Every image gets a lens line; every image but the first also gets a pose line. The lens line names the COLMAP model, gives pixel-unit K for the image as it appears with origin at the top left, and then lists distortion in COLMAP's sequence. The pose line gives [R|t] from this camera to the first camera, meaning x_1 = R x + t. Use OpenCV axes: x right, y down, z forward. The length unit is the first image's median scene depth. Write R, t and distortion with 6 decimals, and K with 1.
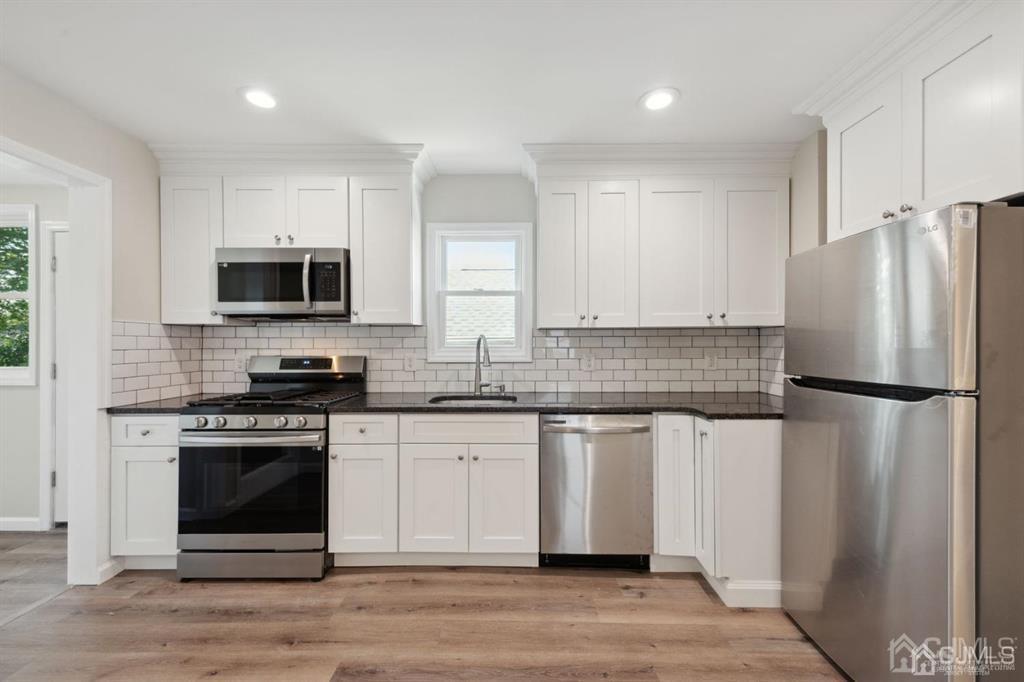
lens RADIAL K [[409.0, 0, 514.1], [0, 409.0, 342.4], [0, 0, 1]] dist [0.013928, -0.003112]
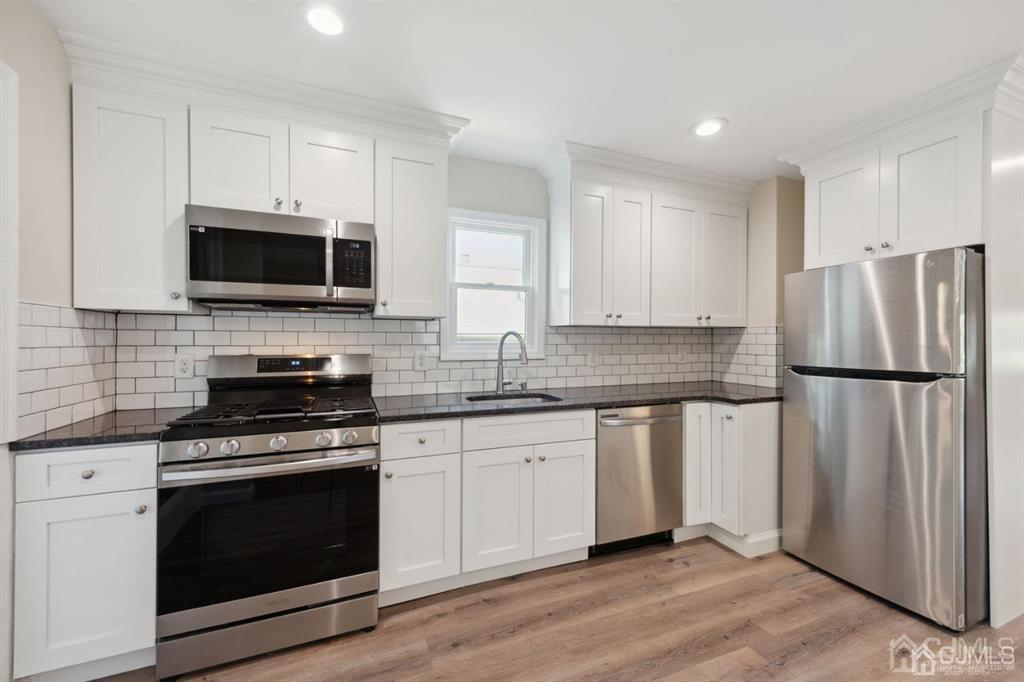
lens RADIAL K [[409.0, 0, 516.8], [0, 409.0, 339.1], [0, 0, 1]] dist [0.013928, -0.003112]
pose [[0.921893, 0.005243, 0.387409, -0.505107], [-0.005996, 0.999982, 0.000734, -0.000292], [-0.387398, -0.002999, 0.921908, 0.129498]]
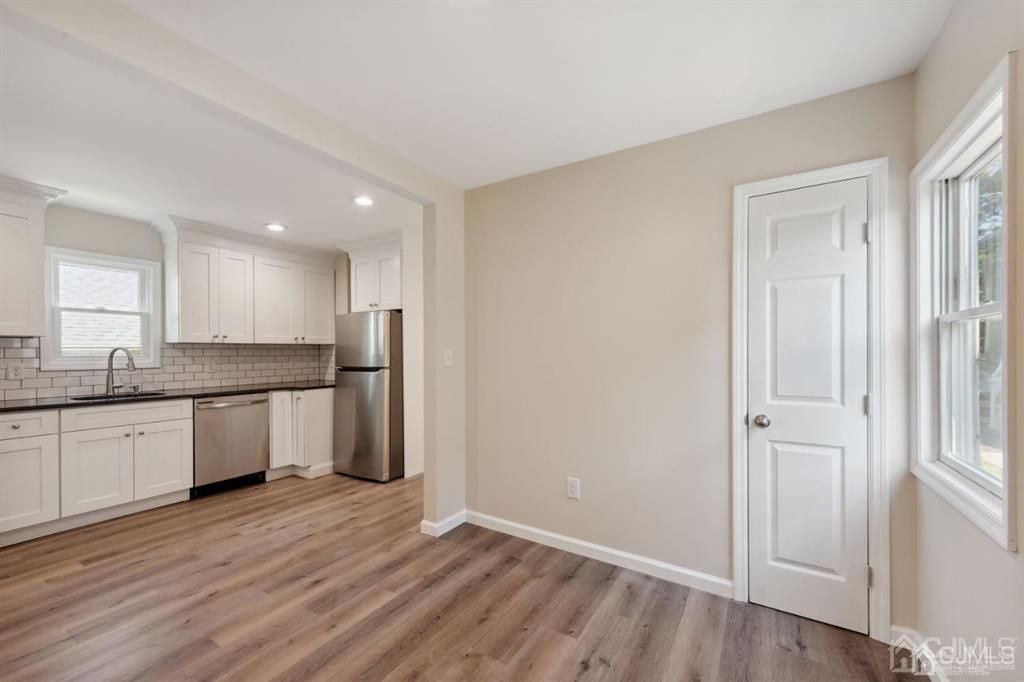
lens RADIAL K [[409.0, 0, 515.2], [0, 409.0, 355.0], [0, 0, 1]] dist [0.013928, -0.003112]
pose [[0.513237, -0.005820, 0.858227, -0.638295], [0.000450, 0.999979, 0.006511, -0.001149], [-0.858247, -0.002955, 0.513229, -0.835172]]
